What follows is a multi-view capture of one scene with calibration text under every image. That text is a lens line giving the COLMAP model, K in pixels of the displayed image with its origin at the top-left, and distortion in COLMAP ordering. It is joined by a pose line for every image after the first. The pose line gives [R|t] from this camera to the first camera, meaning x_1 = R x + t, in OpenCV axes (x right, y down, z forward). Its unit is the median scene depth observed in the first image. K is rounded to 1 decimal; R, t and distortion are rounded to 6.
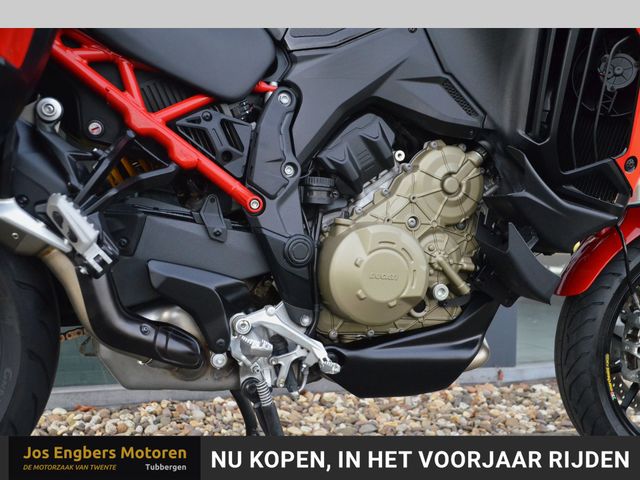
lens RADIAL K [[766.0, 0, 320.0], [0, 766.0, 240.0], [0, 0, 1]] dist [-0.002878, 0.067944]
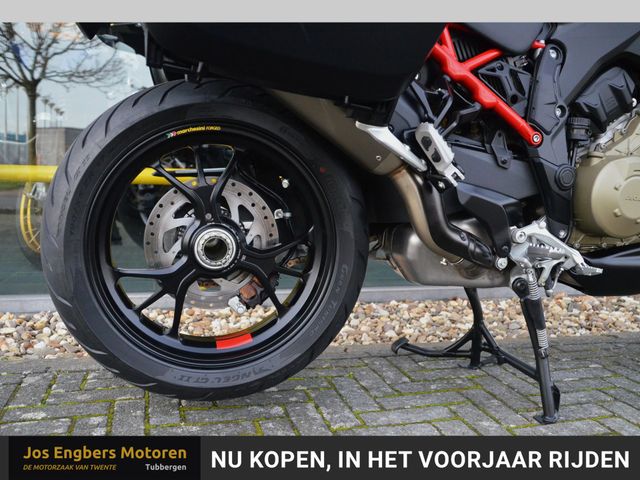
lens RADIAL K [[577.4, 0, 320.0], [0, 577.4, 240.0], [0, 0, 1]] dist [-0.084664, 0.019756]
pose [[0.995327, 0.014302, -0.095502, -0.335405], [-0.006279, 0.996464, 0.083786, 0.041388], [0.096362, -0.082795, 0.991897, 0.038393]]
